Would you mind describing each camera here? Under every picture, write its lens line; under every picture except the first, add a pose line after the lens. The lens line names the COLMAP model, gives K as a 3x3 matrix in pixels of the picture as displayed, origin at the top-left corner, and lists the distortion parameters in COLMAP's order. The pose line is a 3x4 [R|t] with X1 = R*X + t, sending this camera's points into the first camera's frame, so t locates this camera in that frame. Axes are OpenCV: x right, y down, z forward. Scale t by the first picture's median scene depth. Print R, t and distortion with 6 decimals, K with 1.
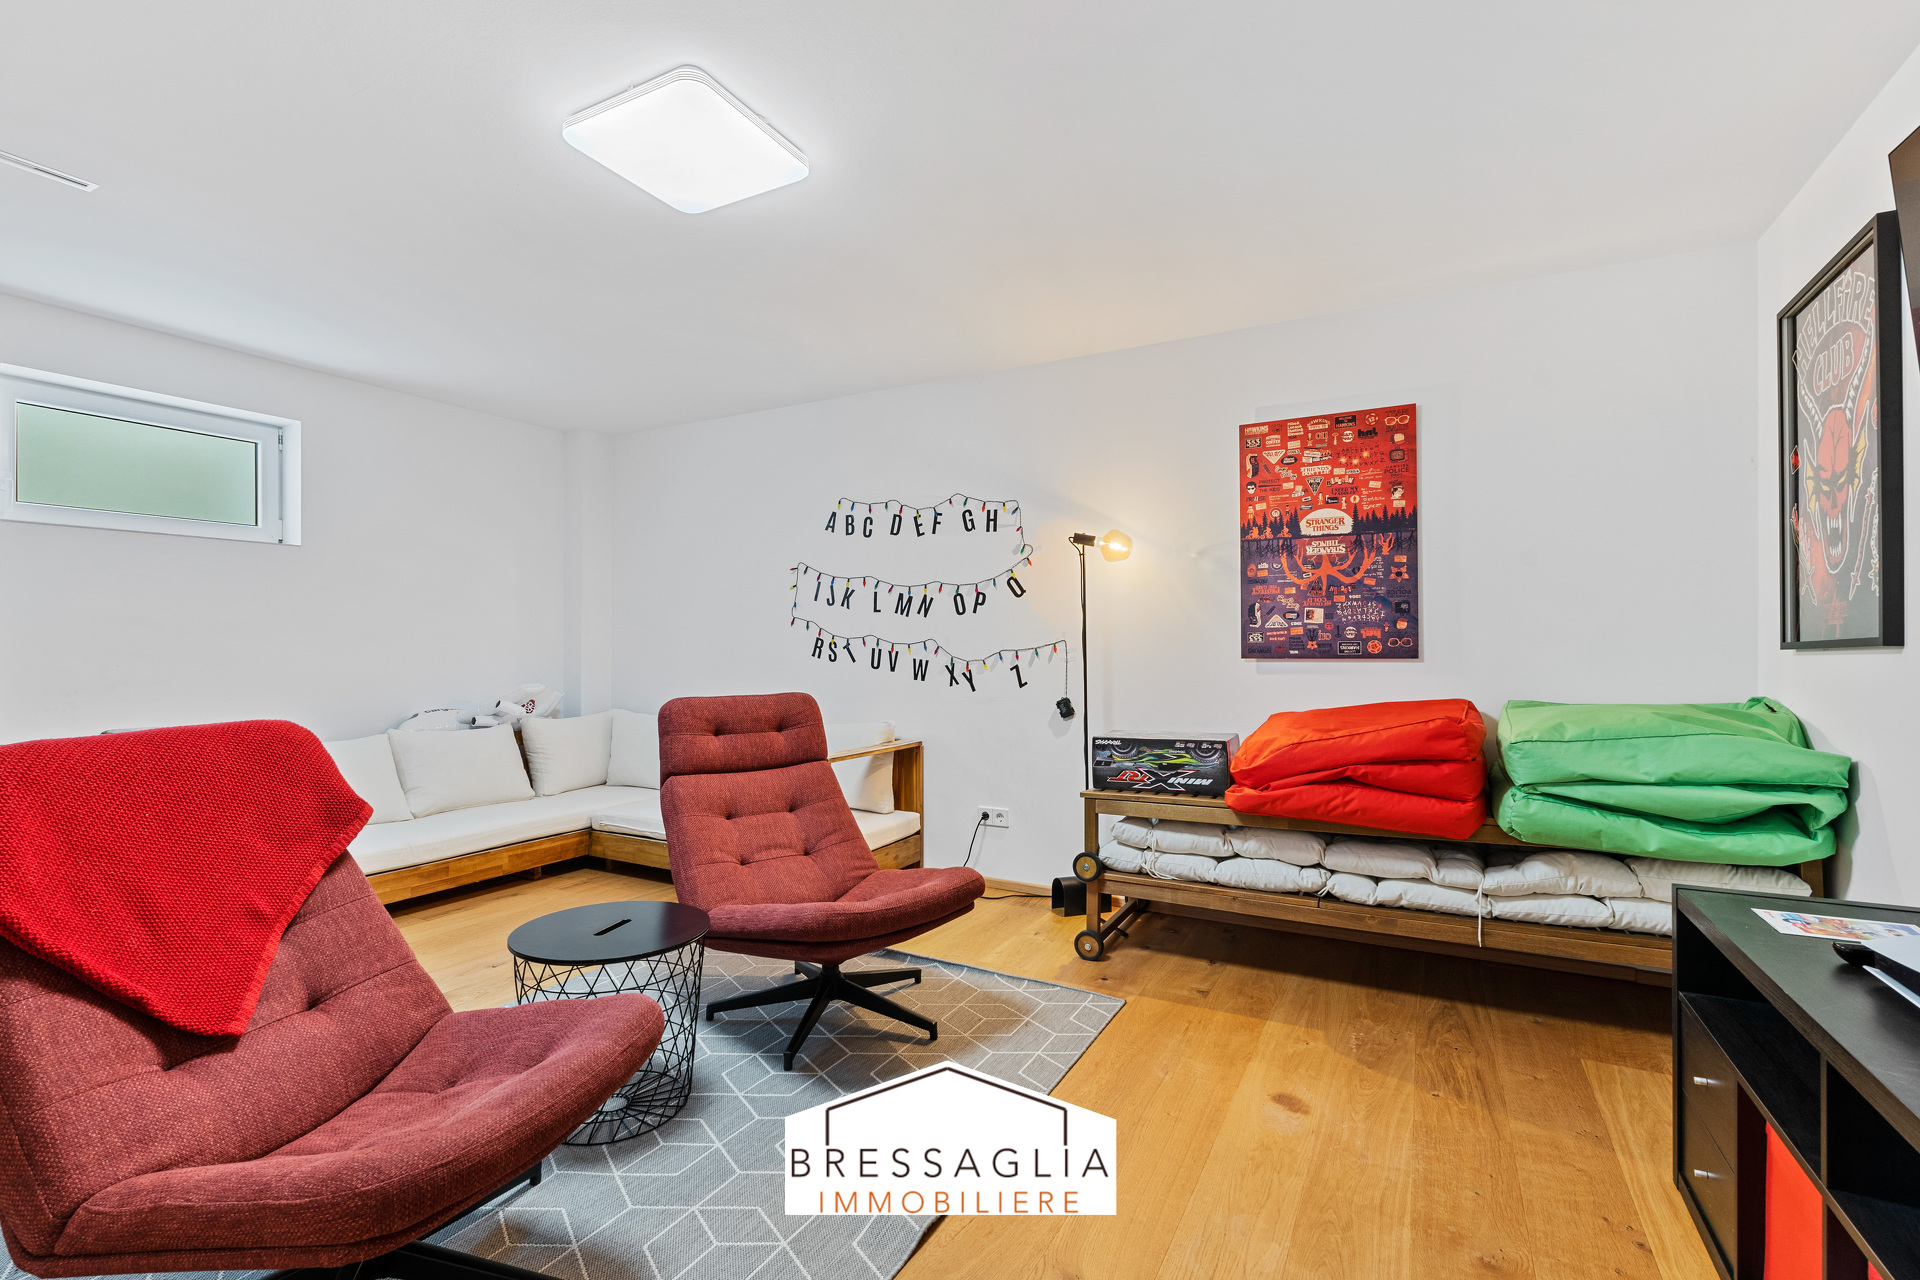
lens RADIAL K [[865.3, 0, 957.4], [0, 865.3, 642.5], [0, 0, 1]] dist [0.000593, 0.000006]
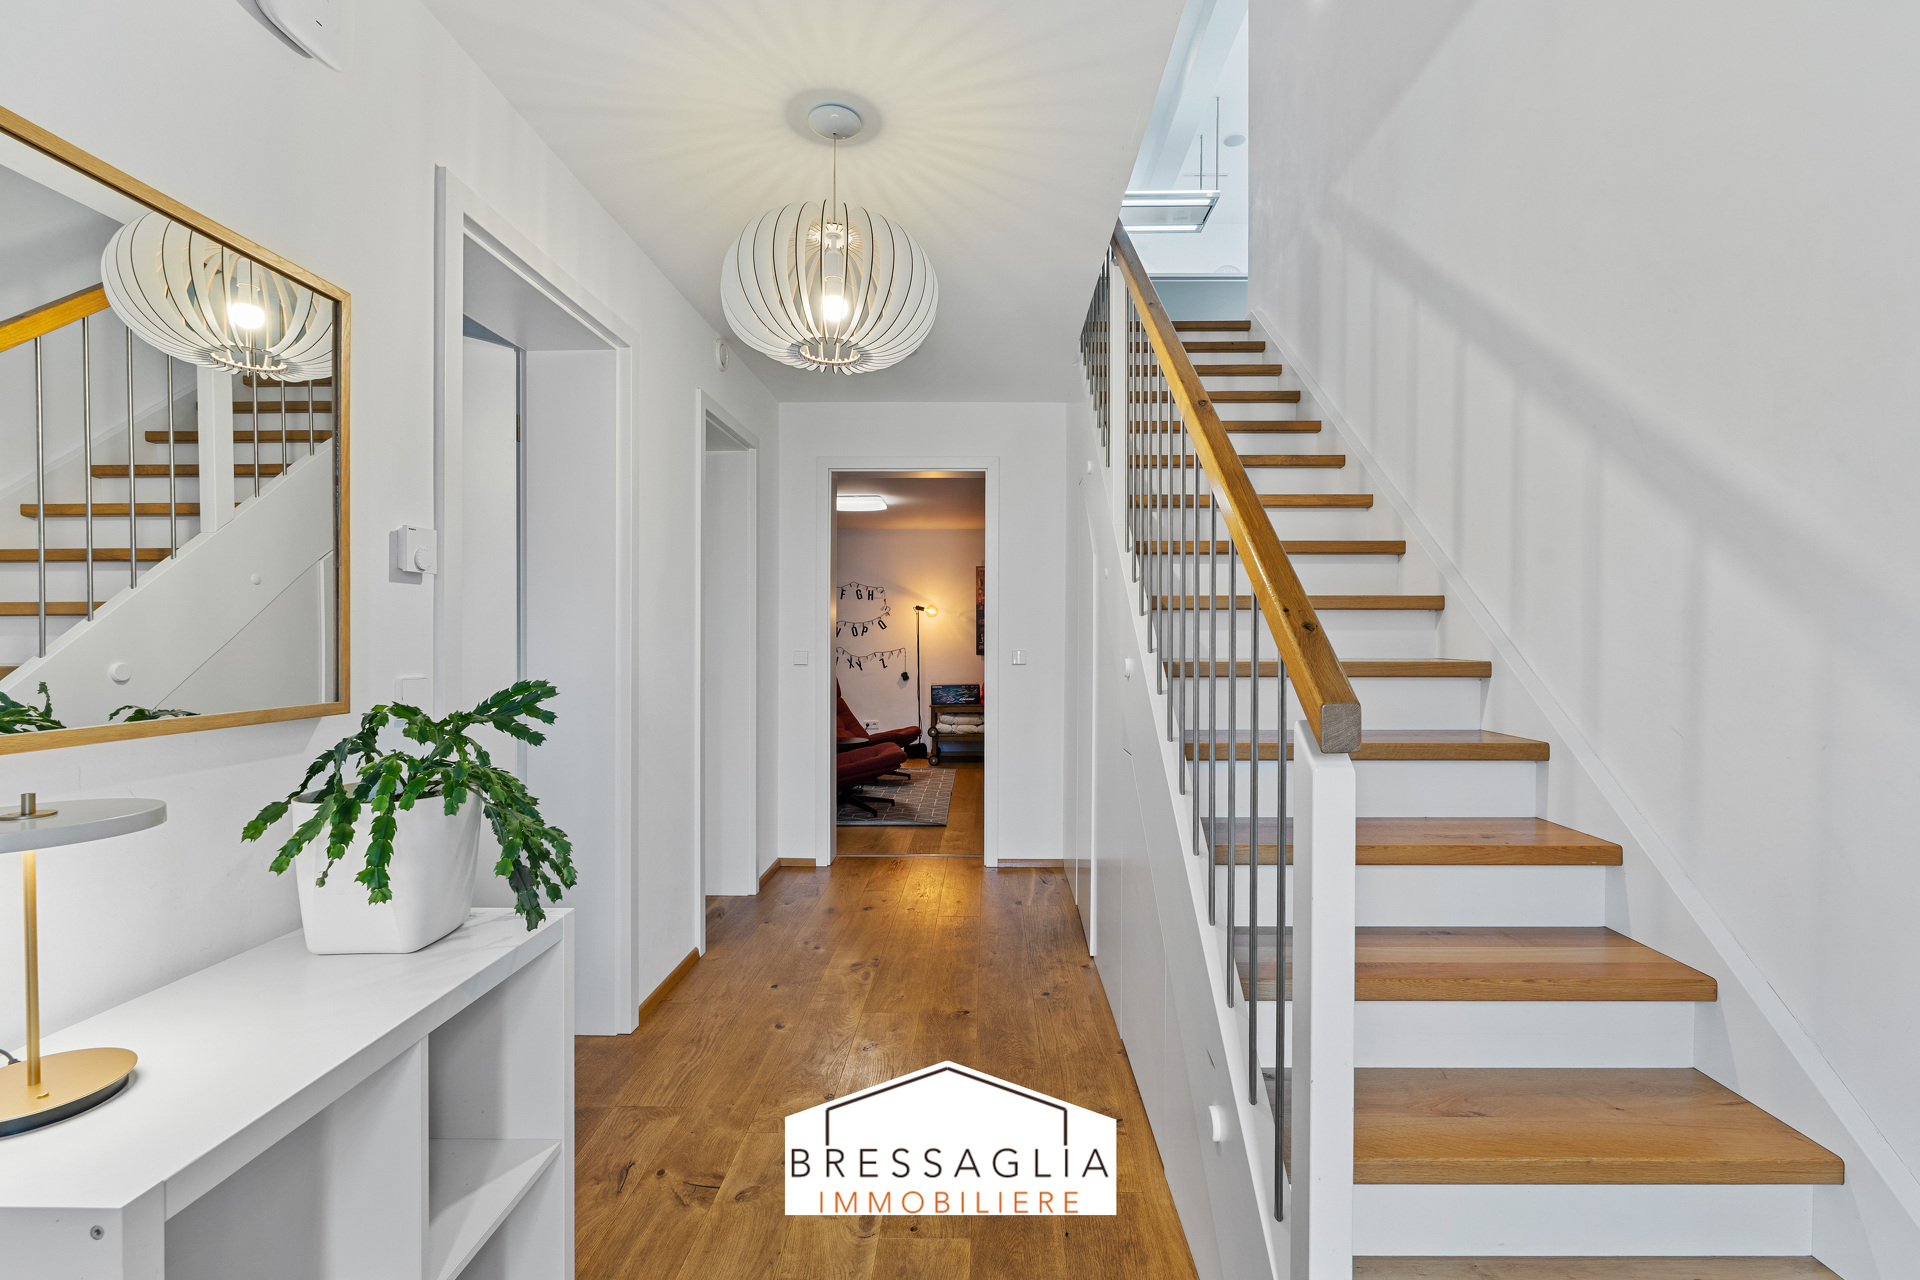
lens RADIAL K [[865.3, 0, 965.7], [0, 865.3, 646.5], [0, 0, 1]] dist [0.000593, 0.000006]
pose [[0.887598, -0.000262, 0.460618, -0.803754], [-0.006207, 0.999902, 0.012530, -0.036519], [-0.460576, -0.013981, 0.887510, -1.163371]]
